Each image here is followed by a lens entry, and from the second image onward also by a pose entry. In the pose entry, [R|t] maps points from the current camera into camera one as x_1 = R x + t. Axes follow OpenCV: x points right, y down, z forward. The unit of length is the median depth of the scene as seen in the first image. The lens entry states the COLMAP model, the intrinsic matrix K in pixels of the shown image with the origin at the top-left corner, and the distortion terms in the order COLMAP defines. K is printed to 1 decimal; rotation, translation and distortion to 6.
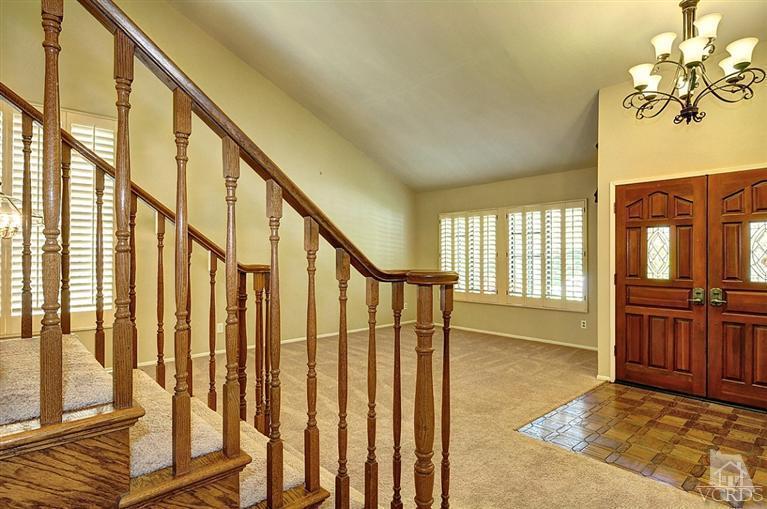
lens RADIAL K [[430.1, 0, 381.2], [0, 430.1, 254.0], [0, 0, 1]] dist [-0.006486, 0.002994]
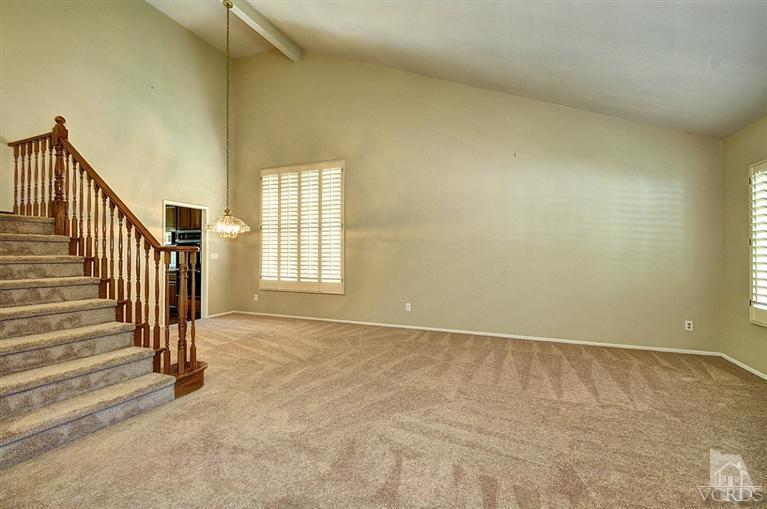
lens RADIAL K [[341.3, 0, 381.6], [0, 341.3, 251.5], [0, 0, 1]] dist [-0.000204, -0.000839]
pose [[0.397248, -0.005978, -0.917692, 0.856909], [-0.002073, 0.999970, -0.007411, 0.048646], [0.917709, 0.004847, 0.397223, 0.971468]]
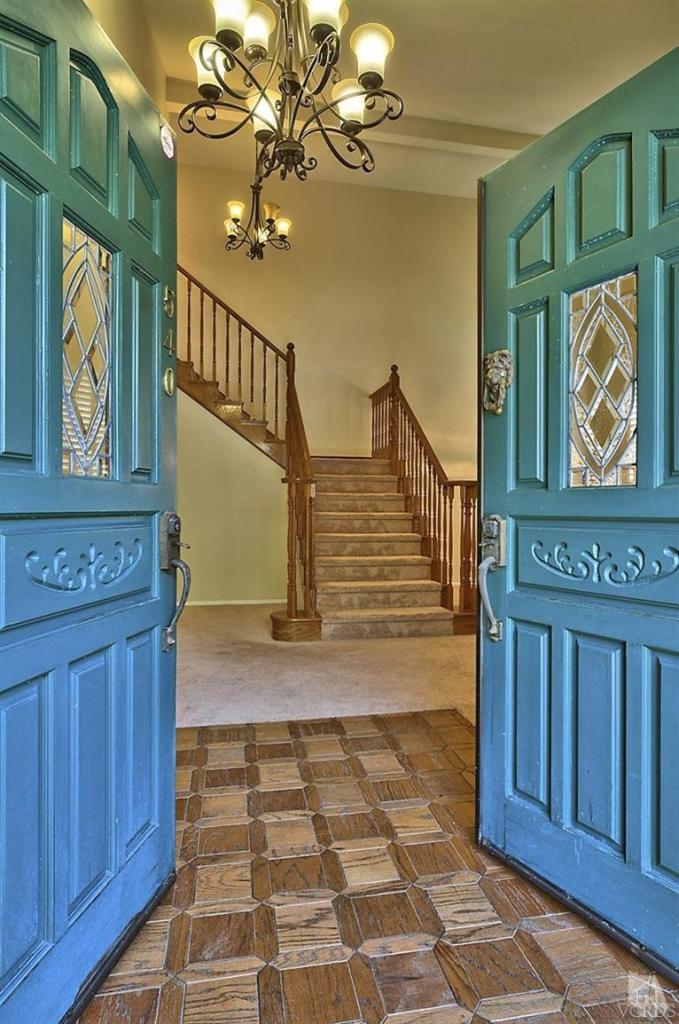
lens RADIAL K [[574.2, 0, 339.1], [0, 574.2, 506.2], [0, 0, 1]] dist [-0.006486, 0.002994]
pose [[-0.534532, 0.001345, -0.845147, 1.118305], [-0.006076, 0.999967, 0.005435, 0.075806], [0.845127, 0.008040, -0.534506, 1.246929]]
